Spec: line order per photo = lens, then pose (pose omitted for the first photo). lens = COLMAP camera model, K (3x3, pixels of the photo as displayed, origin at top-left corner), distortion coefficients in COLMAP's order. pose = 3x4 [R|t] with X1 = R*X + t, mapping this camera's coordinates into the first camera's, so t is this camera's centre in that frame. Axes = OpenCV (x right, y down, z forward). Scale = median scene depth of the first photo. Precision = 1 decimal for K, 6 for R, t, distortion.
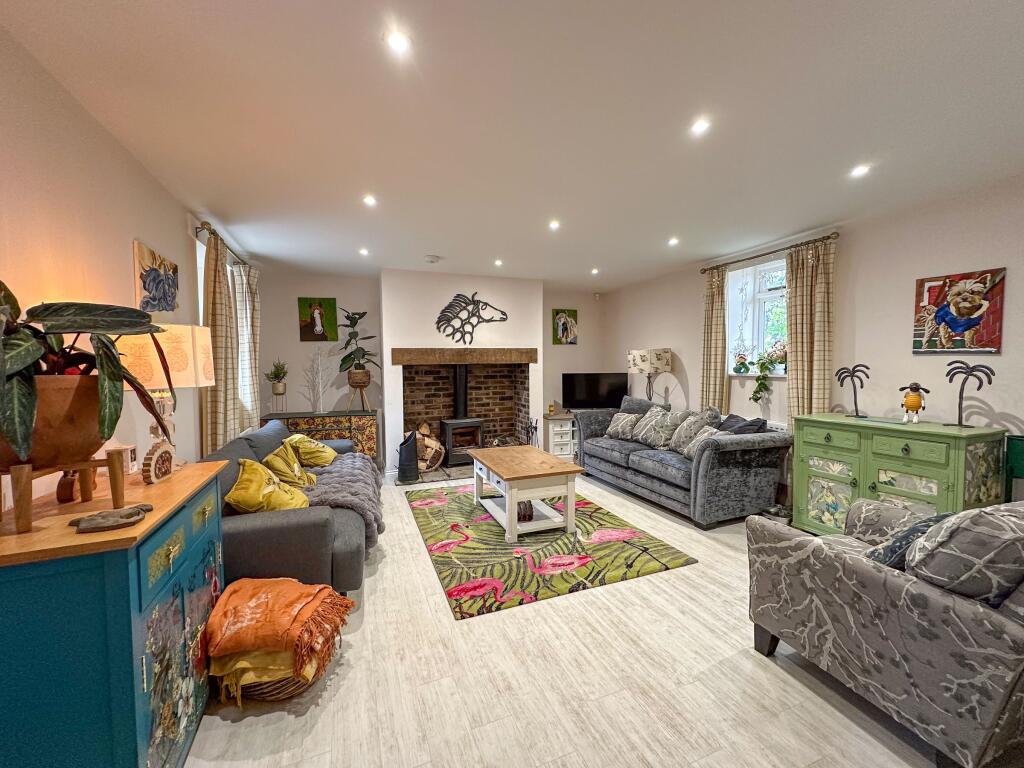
lens RADIAL K [[418.0, 0, 518.0], [0, 418.0, 383.3], [0, 0, 1]] dist [-0.004456, -0.000473]
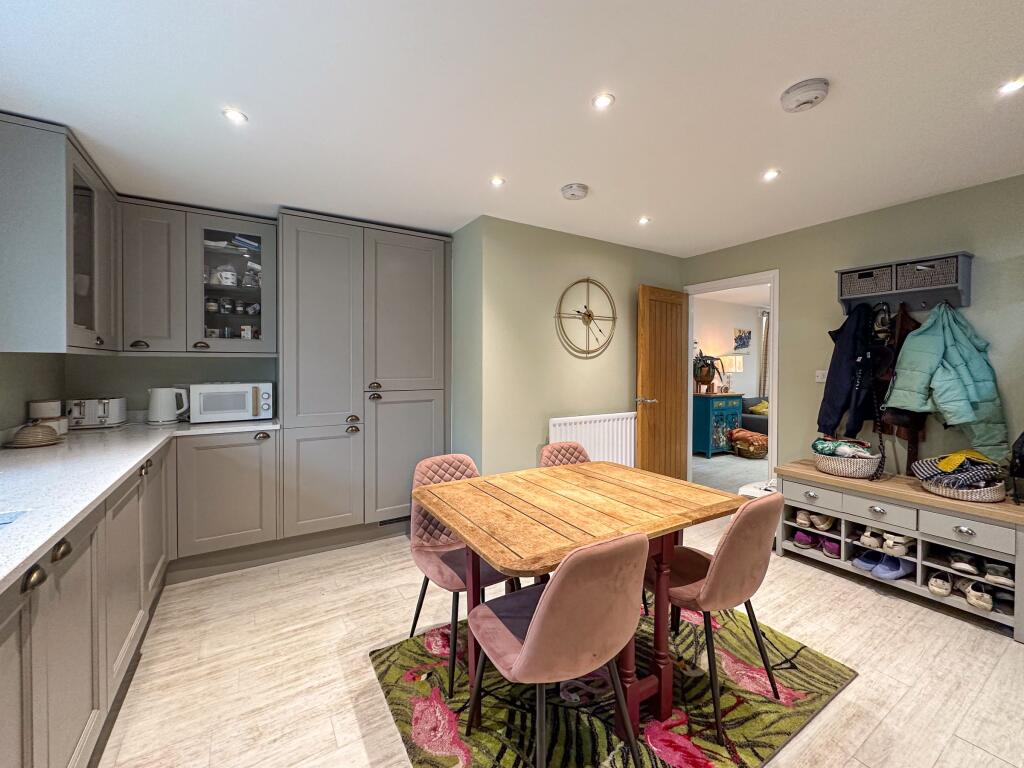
lens RADIAL K [[418.0, 0, 512.2], [0, 418.0, 369.2], [0, 0, 1]] dist [-0.004456, -0.000473]
pose [[0.165718, 0.014089, -0.986073, 0.866030], [-0.051282, 0.998668, 0.005650, 0.022068], [0.984839, 0.049632, 0.166220, -0.540659]]
